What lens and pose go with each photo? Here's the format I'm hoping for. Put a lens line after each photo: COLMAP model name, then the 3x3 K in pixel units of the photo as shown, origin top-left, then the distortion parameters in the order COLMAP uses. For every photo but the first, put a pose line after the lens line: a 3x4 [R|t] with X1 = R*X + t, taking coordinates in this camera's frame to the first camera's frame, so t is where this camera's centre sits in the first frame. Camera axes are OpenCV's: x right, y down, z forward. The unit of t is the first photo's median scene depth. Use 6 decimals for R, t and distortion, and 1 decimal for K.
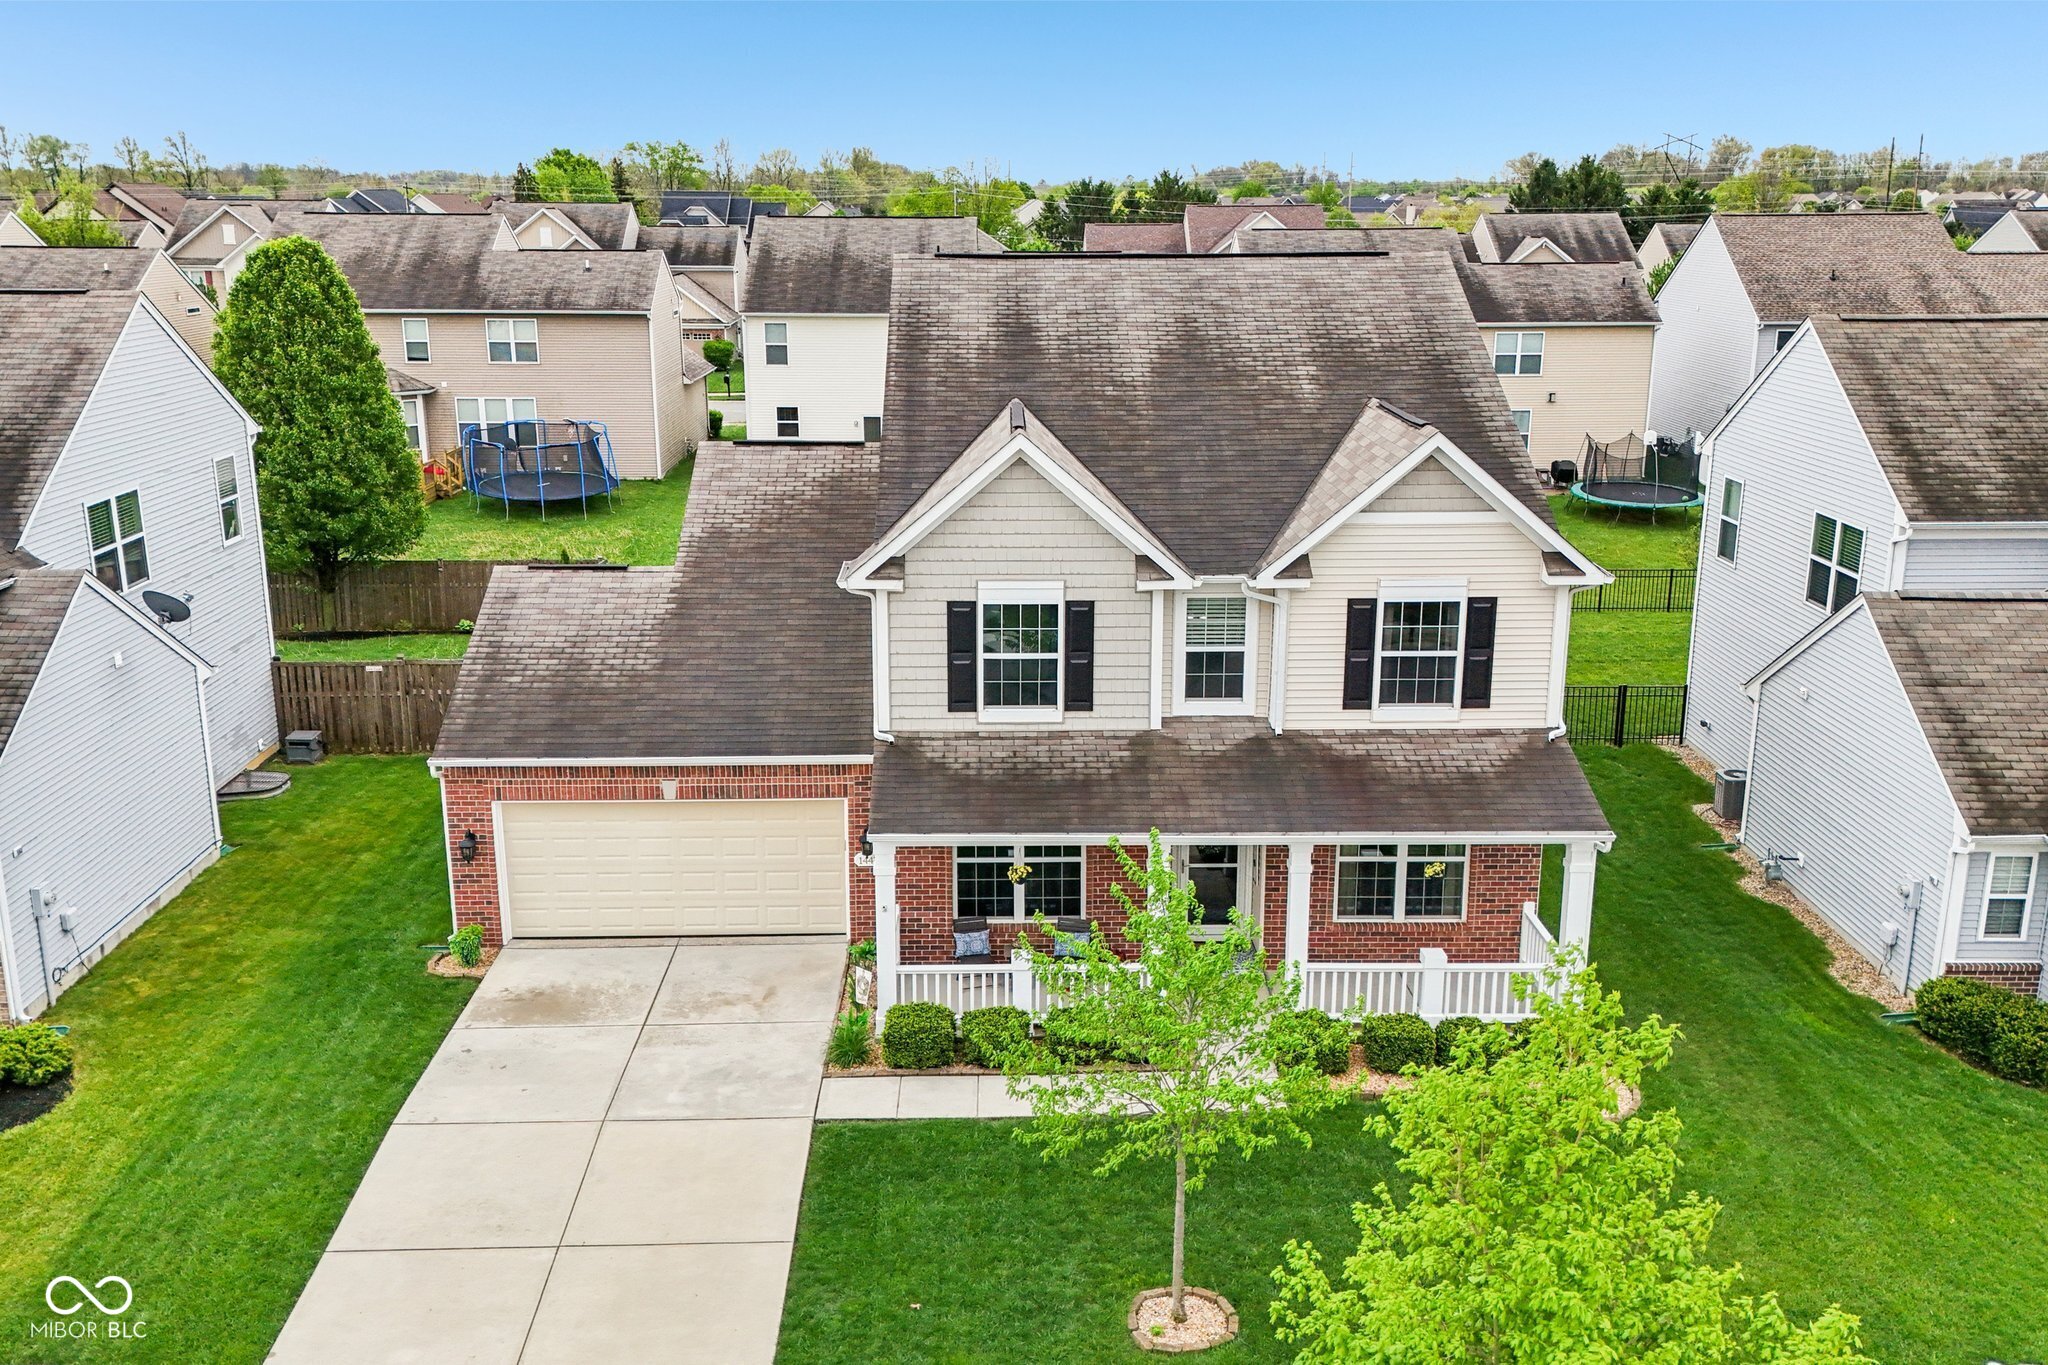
lens RADIAL K [[1777.6, 0, 989.2], [0, 1777.6, 668.2], [0, 0, 1]] dist [0.112222, -0.159574]
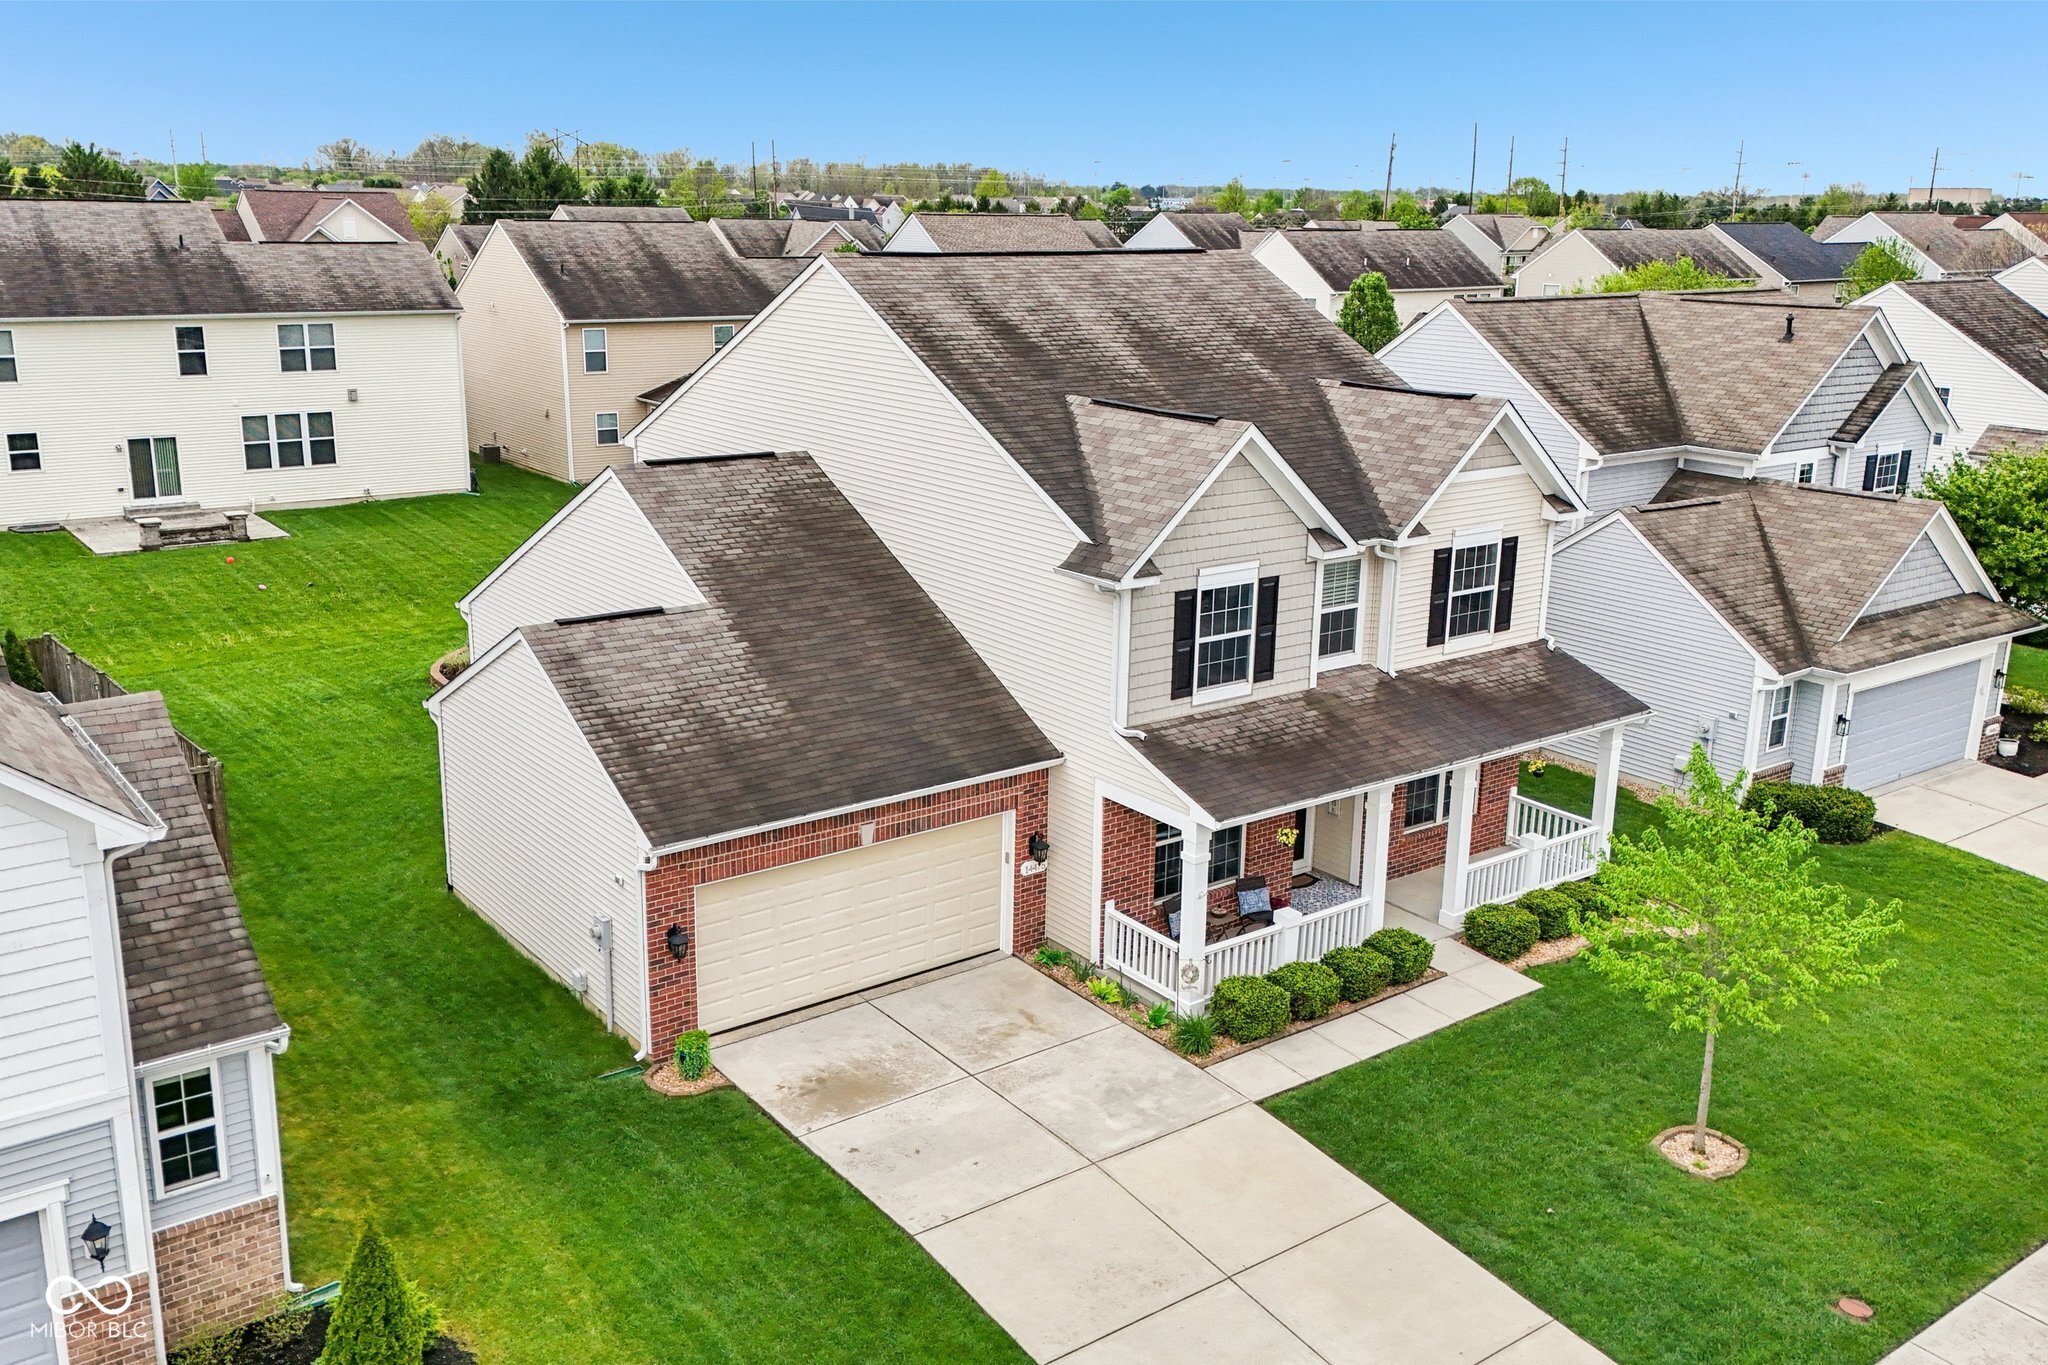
lens RADIAL K [[1782.1, 0, 1024.0], [0, 1782.1, 682.5], [0, 0, 1]] dist [0.120281, -0.175584]
pose [[0.808134, -0.143394, 0.571277, -0.678832], [0.136574, 0.989098, 0.055072, -0.053621], [-0.572946, 0.033516, 0.818908, 0.204683]]
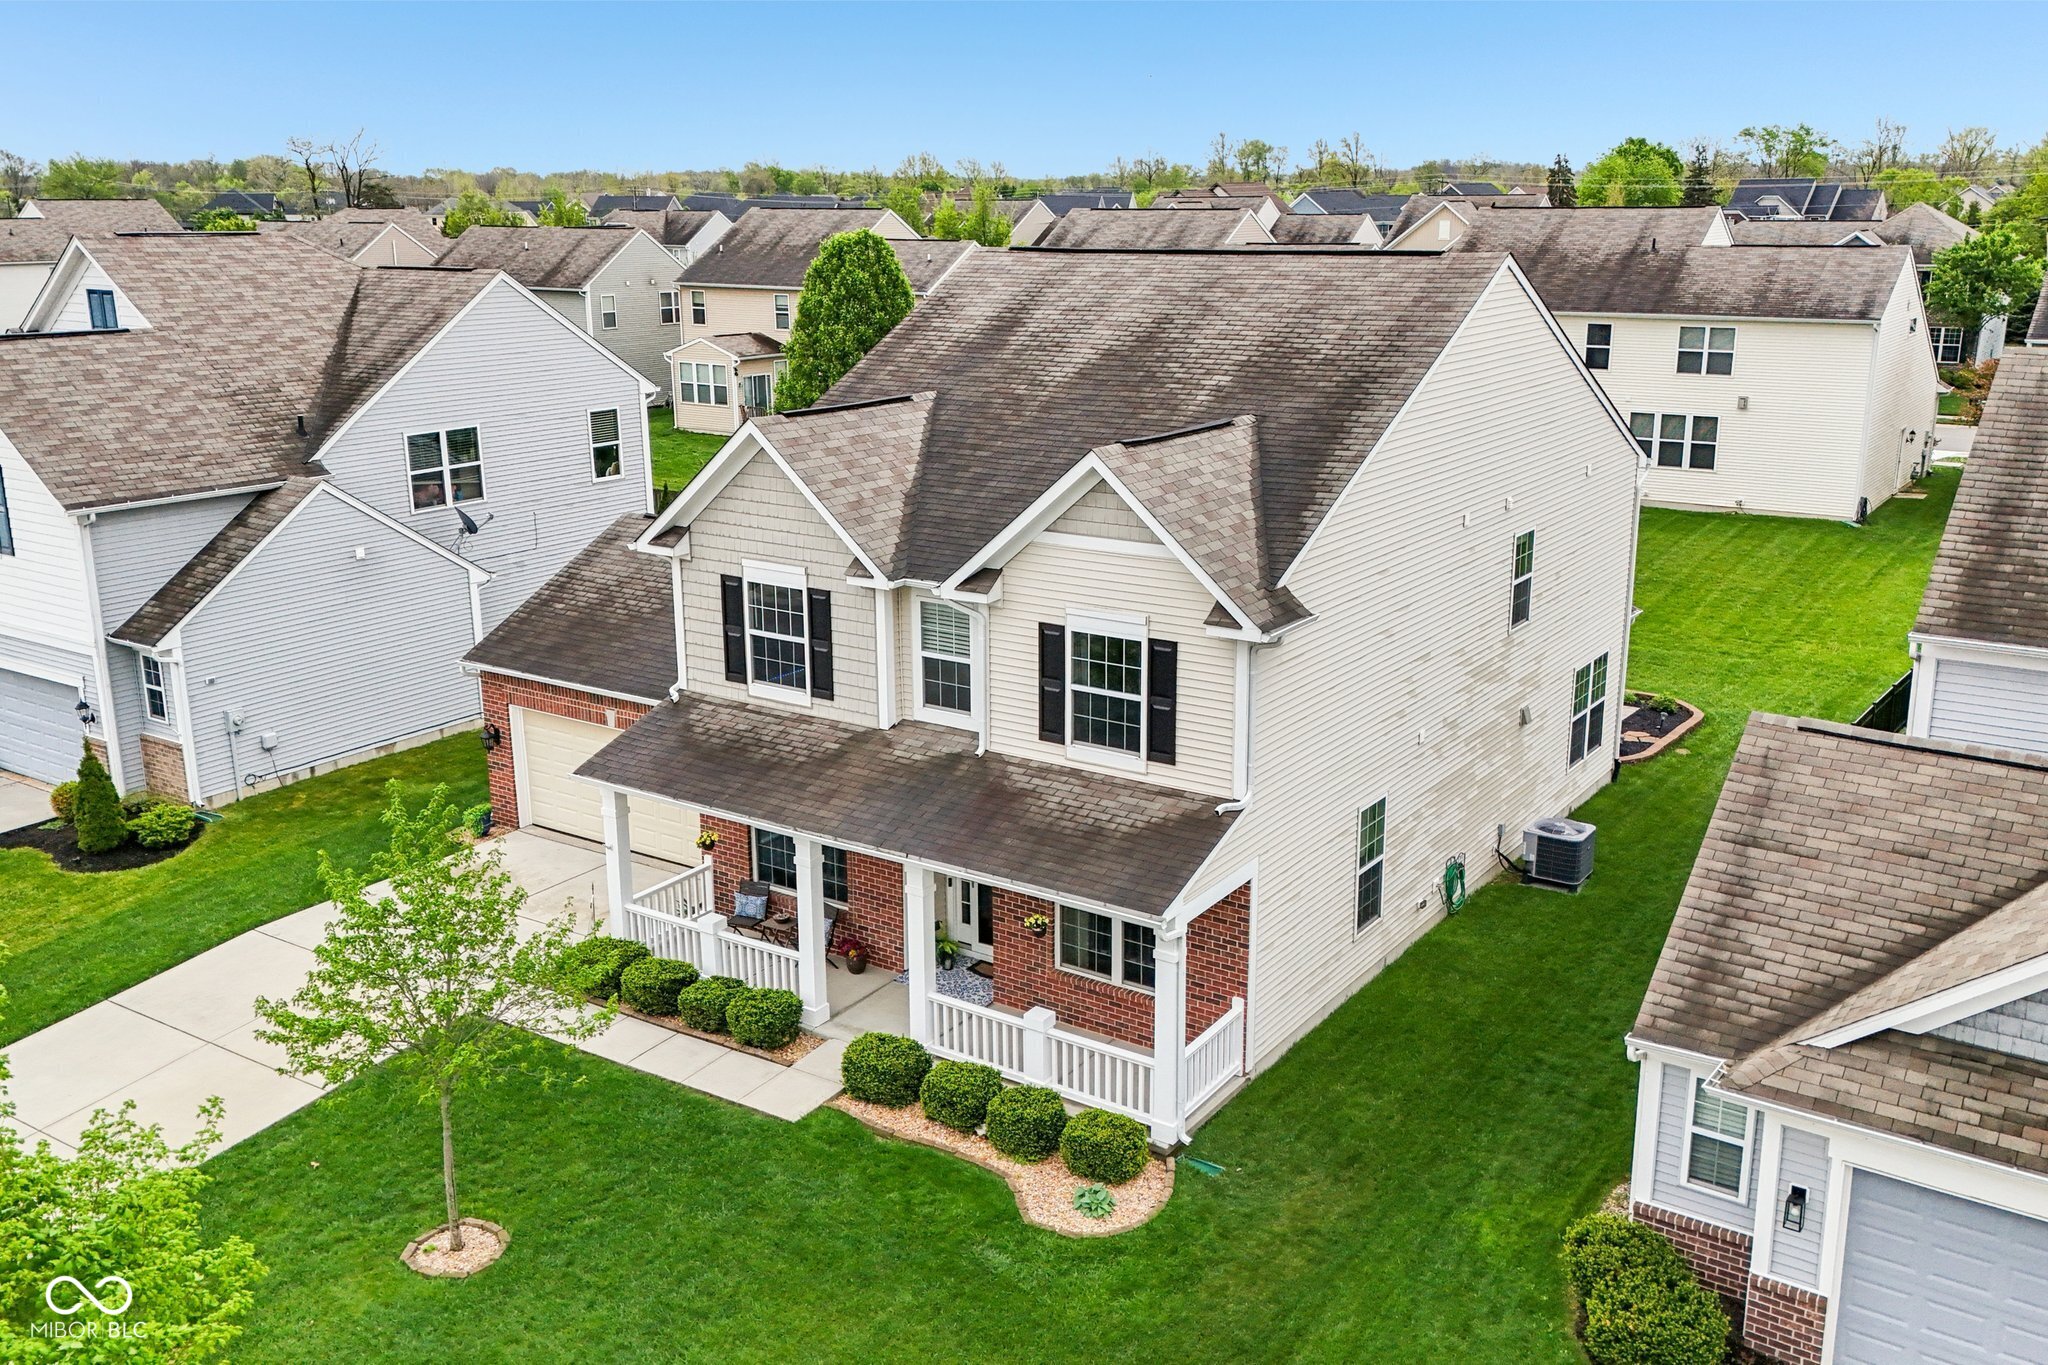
lens RADIAL K [[1782.1, 0, 1024.0], [0, 1782.1, 682.5], [0, 0, 1]] dist [0.120281, -0.175584]
pose [[0.818367, 0.148139, -0.555275, 0.707239], [-0.142487, 0.988340, 0.053676, -0.055783], [0.556752, 0.035193, 0.829933, 0.220751]]
